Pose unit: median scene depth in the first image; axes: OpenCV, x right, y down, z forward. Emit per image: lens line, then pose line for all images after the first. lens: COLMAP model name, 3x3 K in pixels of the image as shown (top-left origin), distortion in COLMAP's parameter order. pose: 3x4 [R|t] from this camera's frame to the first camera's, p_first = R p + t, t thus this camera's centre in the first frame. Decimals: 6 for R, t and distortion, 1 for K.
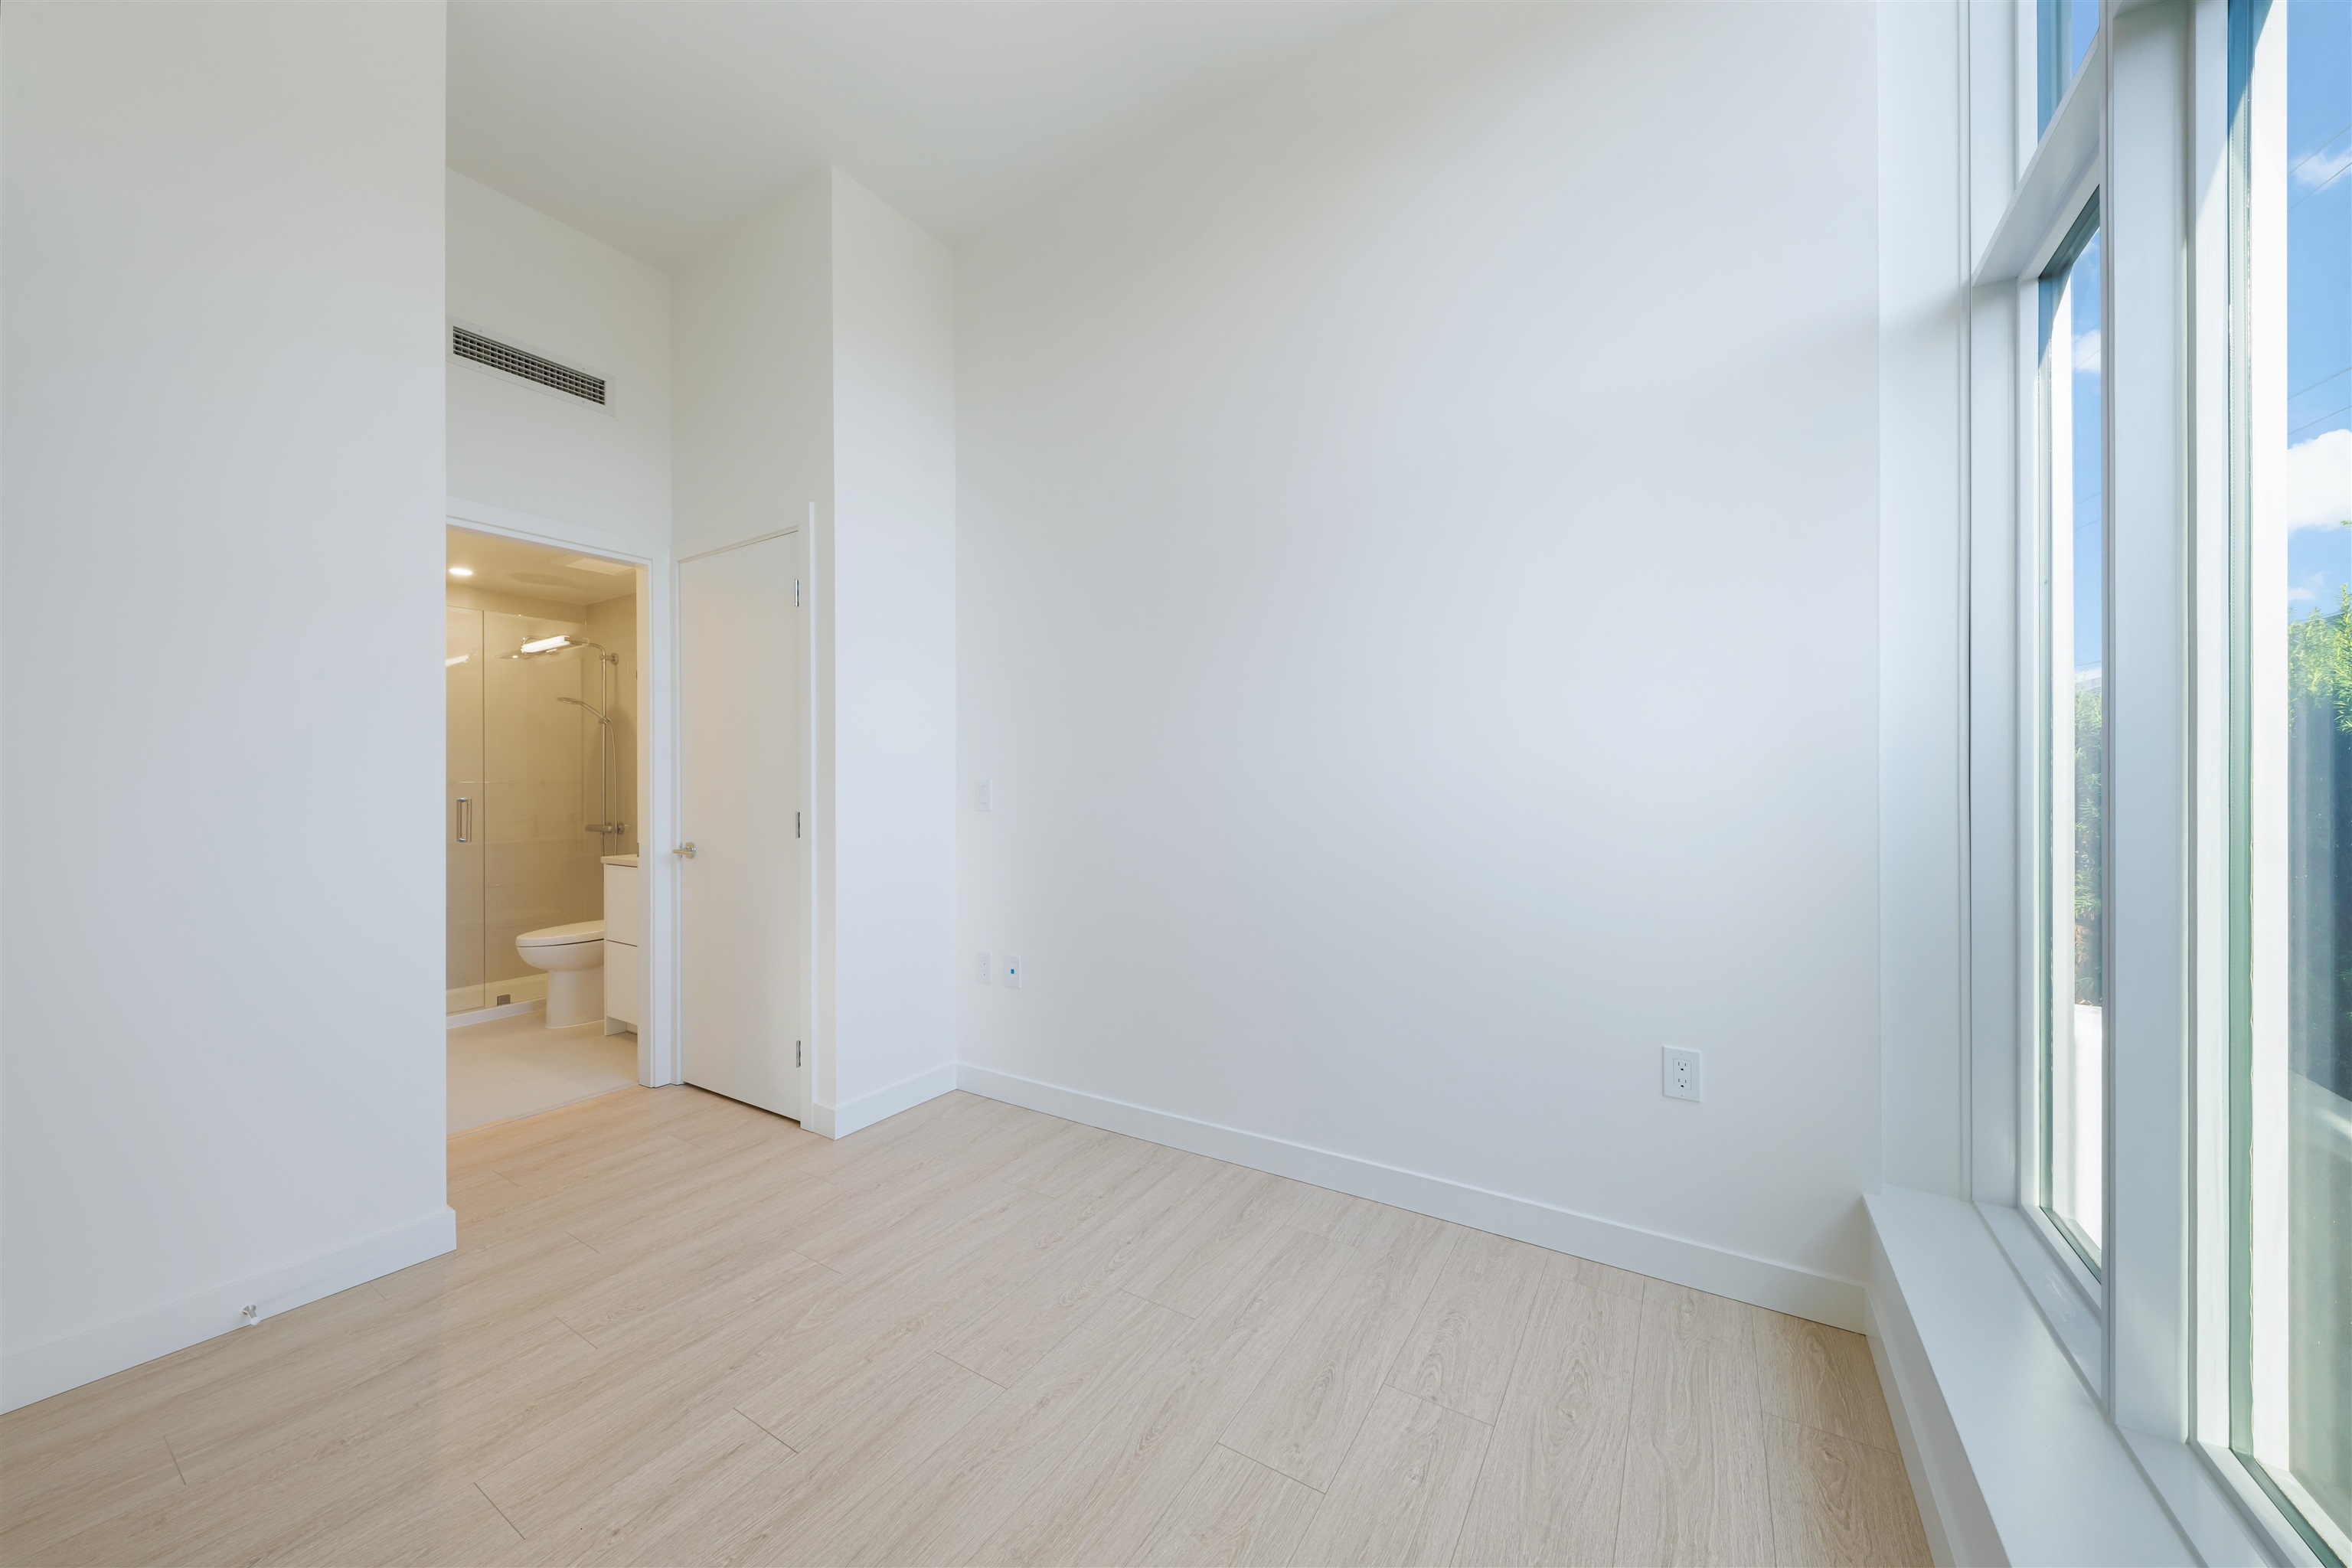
lens RADIAL K [[827.4, 0, 1175.9], [0, 827.4, 833.4], [0, 0, 1]] dist [0.002416, -0.000328]
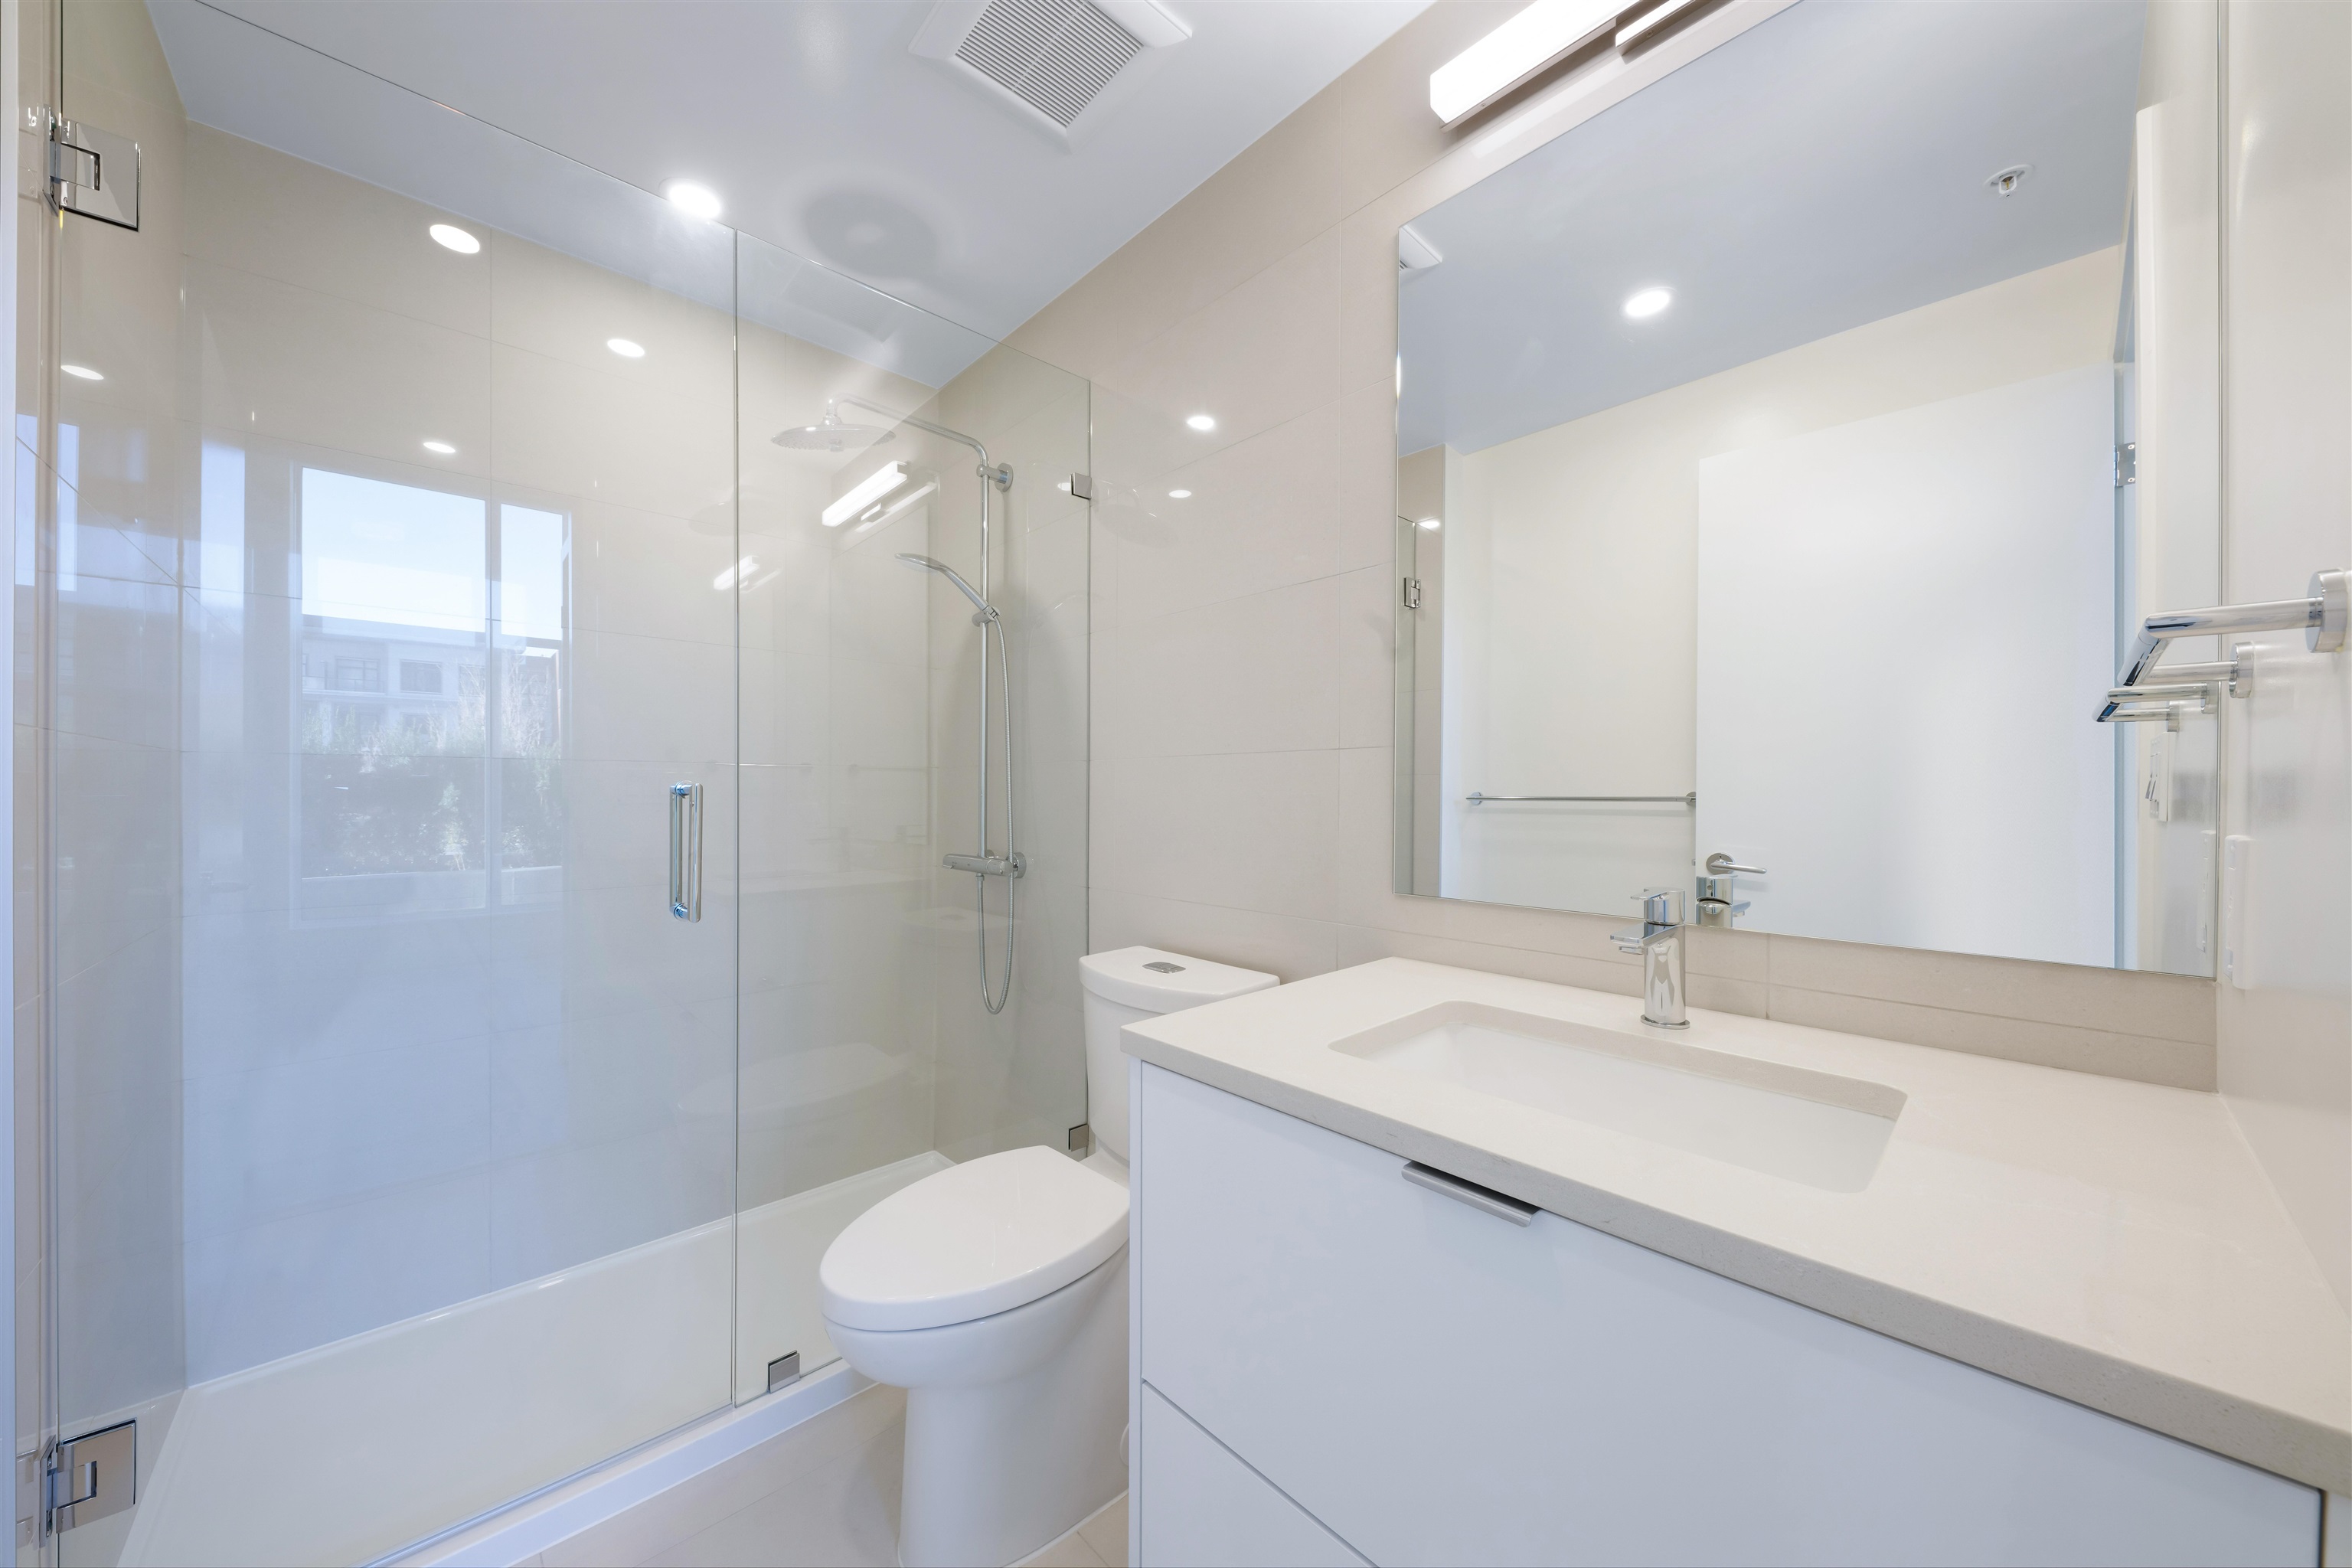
lens RADIAL K [[827.4, 0, 1166.7], [0, 827.4, 814.9], [0, 0, 1]] dist [0.002416, -0.000328]
pose [[0.965974, -0.002505, -0.258629, -0.480955], [-0.000058, 0.999951, -0.009903, -0.027518], [0.258641, 0.009581, 0.965926, 0.599002]]
